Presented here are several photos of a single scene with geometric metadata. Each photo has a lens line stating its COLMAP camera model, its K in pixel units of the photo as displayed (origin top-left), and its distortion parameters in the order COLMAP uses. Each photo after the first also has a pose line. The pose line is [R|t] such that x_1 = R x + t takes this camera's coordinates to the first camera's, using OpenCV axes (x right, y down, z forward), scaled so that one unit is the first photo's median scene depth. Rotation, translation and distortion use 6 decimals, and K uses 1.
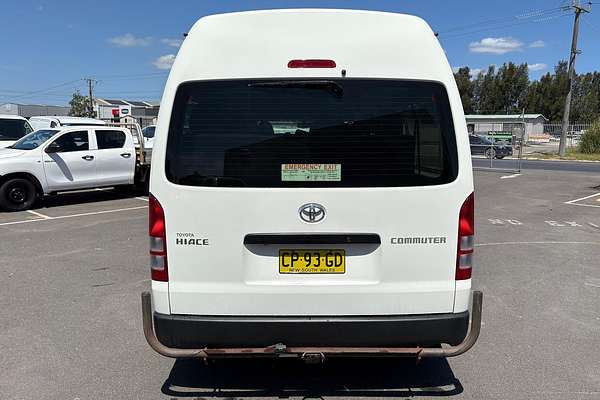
lens RADIAL K [[453.1, 0, 296.9], [0, 453.1, 195.7], [0, 0, 1]] dist [0.034958, -0.017606]
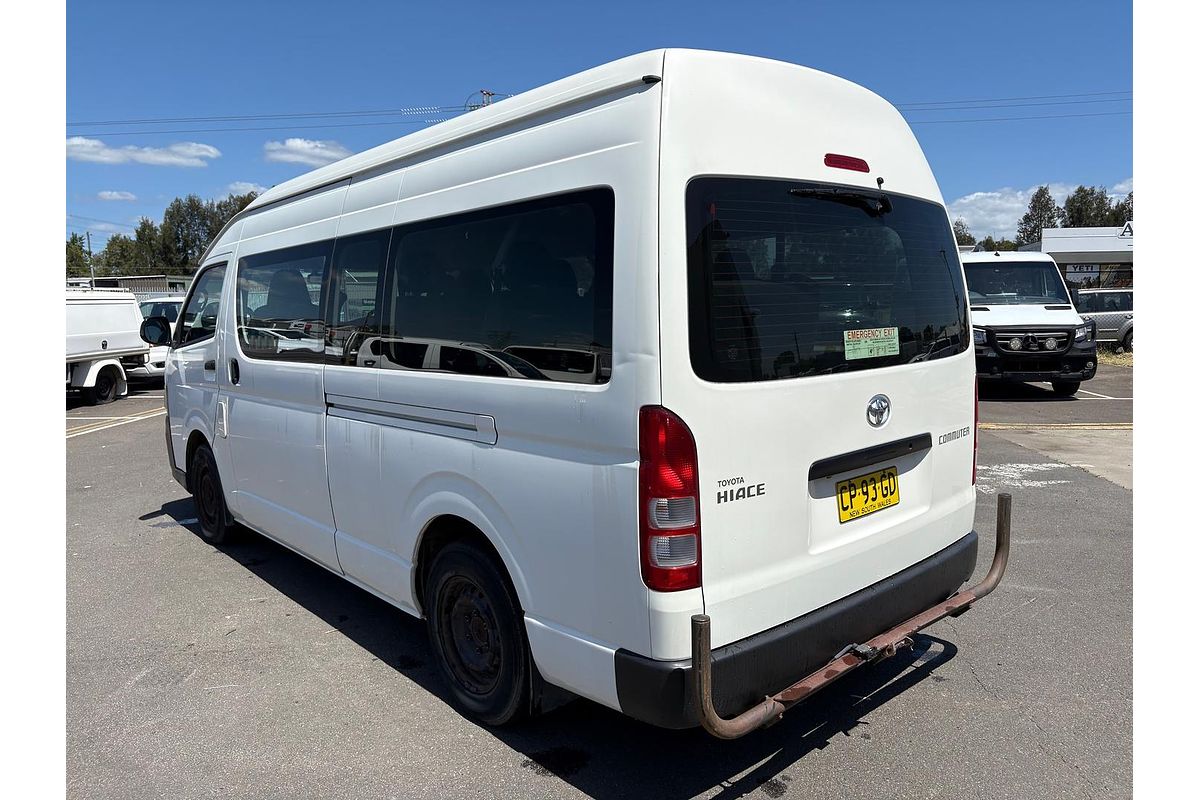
lens RADIAL K [[805.4, 0, 606.0], [0, 805.4, 394.0], [0, 0, 1]] dist [0.026509, -0.005239]
pose [[0.748367, -0.086480, 0.657623, -0.915784], [0.102892, 0.994598, 0.013704, -0.034963], [-0.655256, 0.057409, 0.753223, 0.423006]]
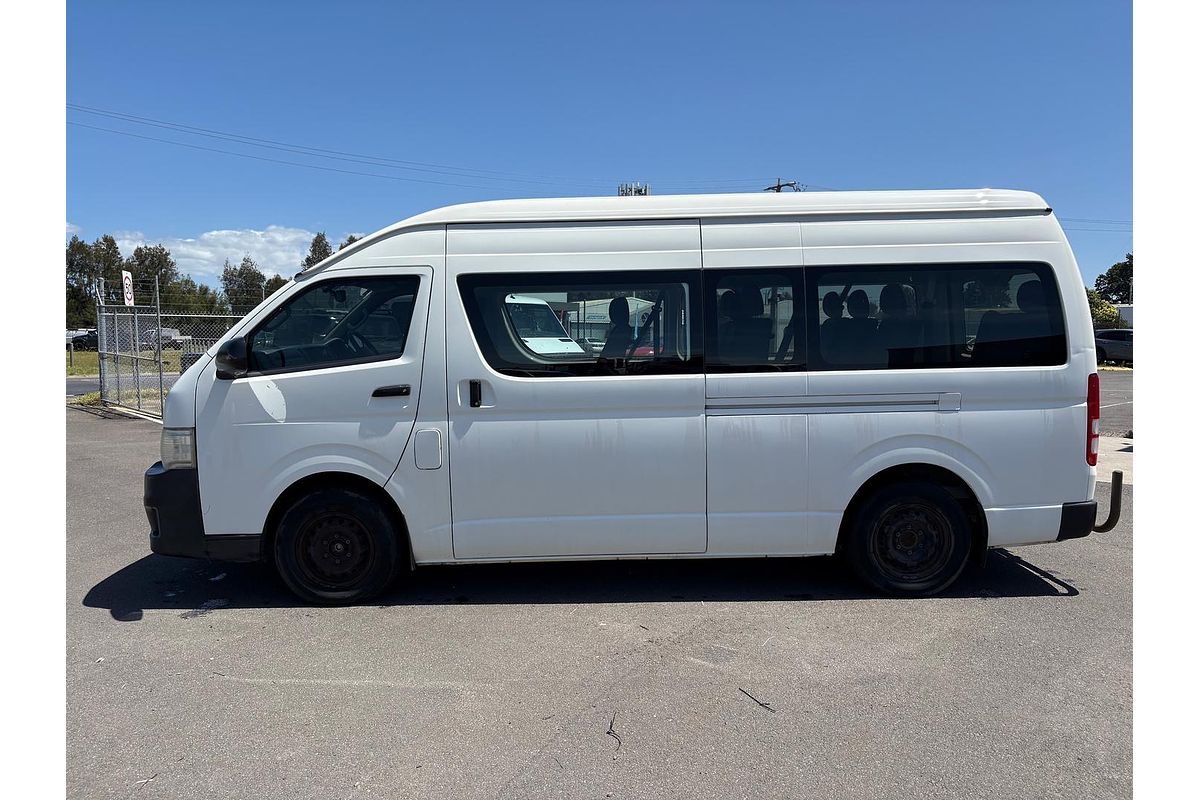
lens RADIAL K [[805.4, 0, 610.3], [0, 805.4, 397.7], [0, 0, 1]] dist [0.026509, -0.005239]
pose [[-0.006885, -0.082236, 0.996589, -2.045259], [0.135838, 0.987298, 0.082408, -0.237738], [-0.990707, 0.135942, 0.004373, 2.037048]]
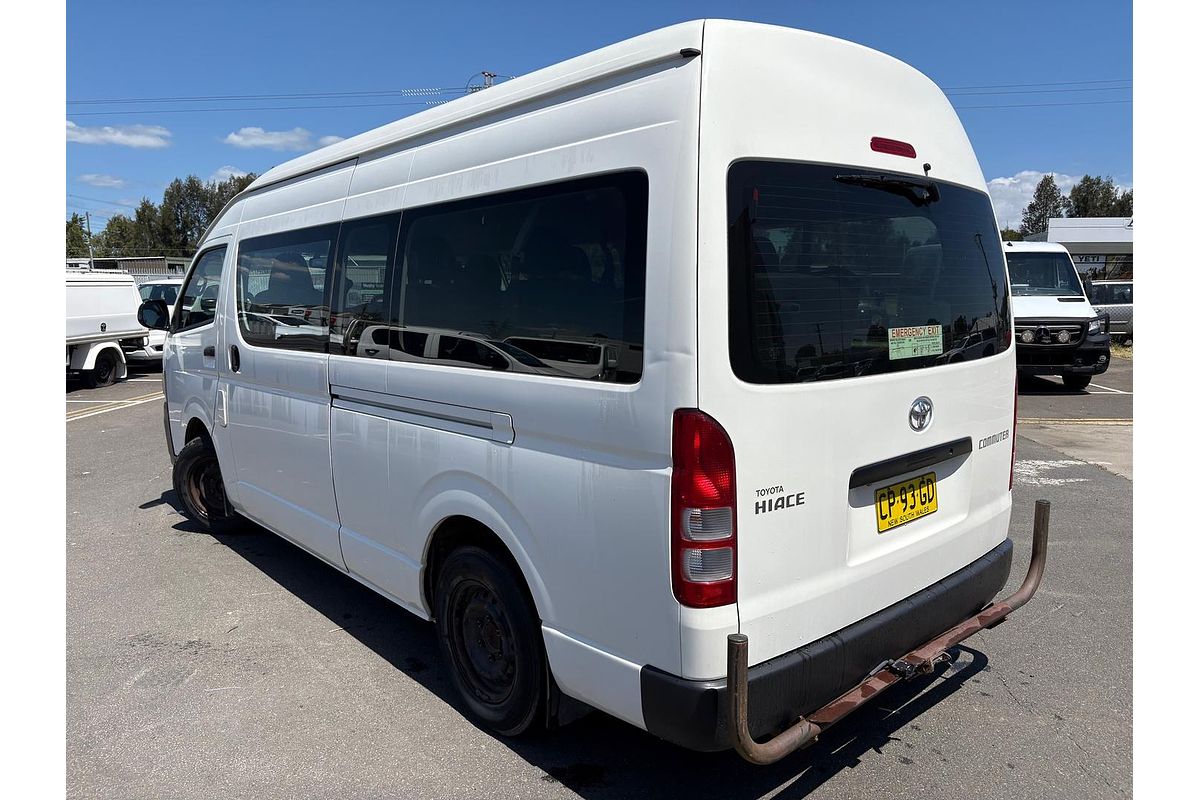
lens RADIAL K [[805.4, 0, 599.4], [0, 805.4, 401.6], [0, 0, 1]] dist [0.026509, -0.005239]
pose [[0.753270, -0.095086, 0.650802, -0.898489], [0.091745, 0.995011, 0.039187, -0.051816], [-0.651282, 0.030190, 0.758235, 0.489770]]
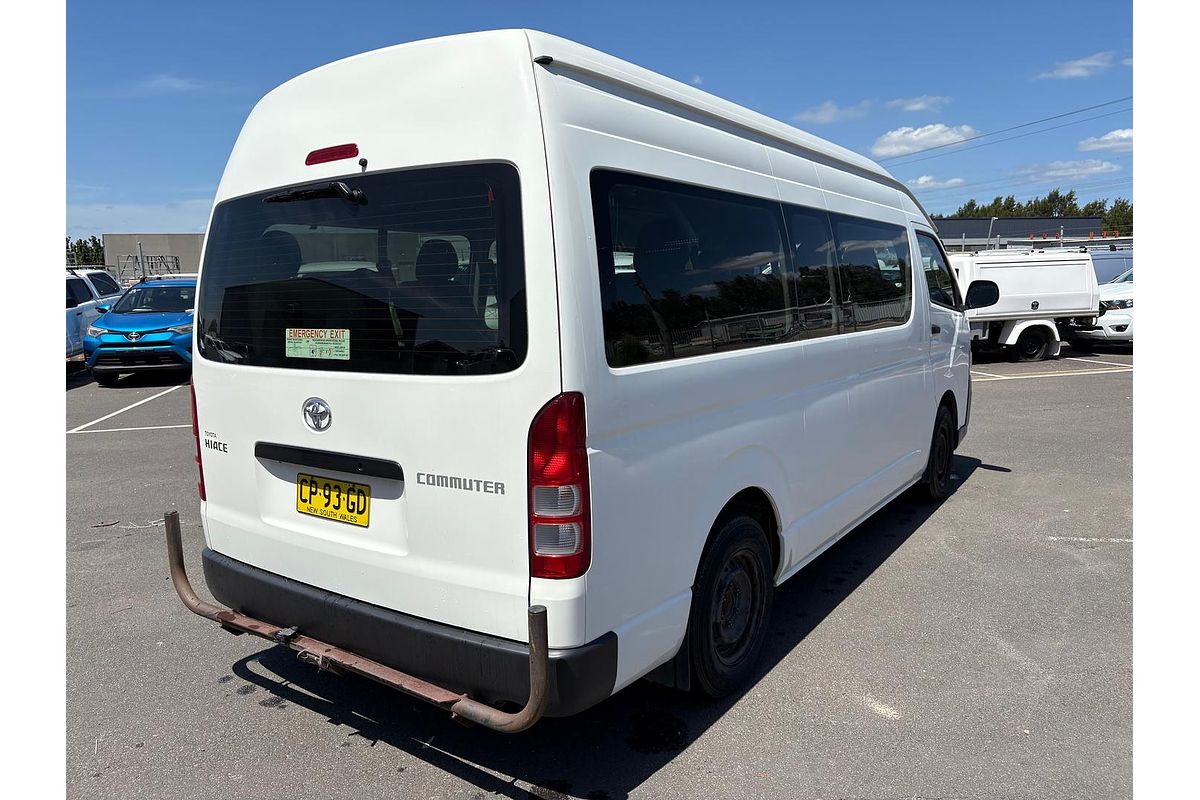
lens RADIAL K [[805.4, 0, 602.6], [0, 805.4, 397.7], [0, 0, 1]] dist [0.026509, -0.005239]
pose [[0.813808, 0.054518, -0.578571, 0.904440], [-0.045193, 0.998512, 0.030521, -0.030289], [0.579374, 0.001309, 0.815061, 0.365462]]
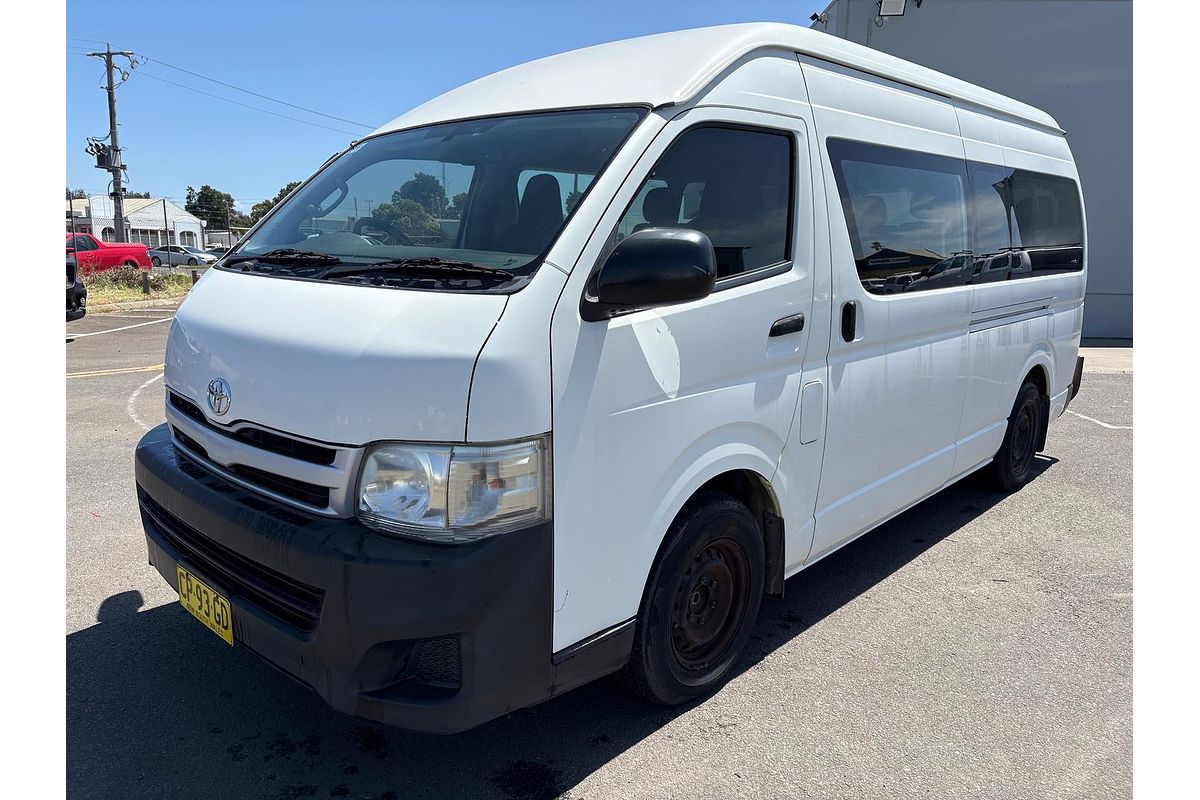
lens RADIAL K [[805.4, 0, 599.9], [0, 805.4, 398.7], [0, 0, 1]] dist [0.026509, -0.005239]
pose [[-0.720914, -0.140305, 0.678673, -0.889117], [0.078207, 0.956566, 0.280830, -0.392879], [-0.688597, 0.255531, -0.678629, 3.389847]]
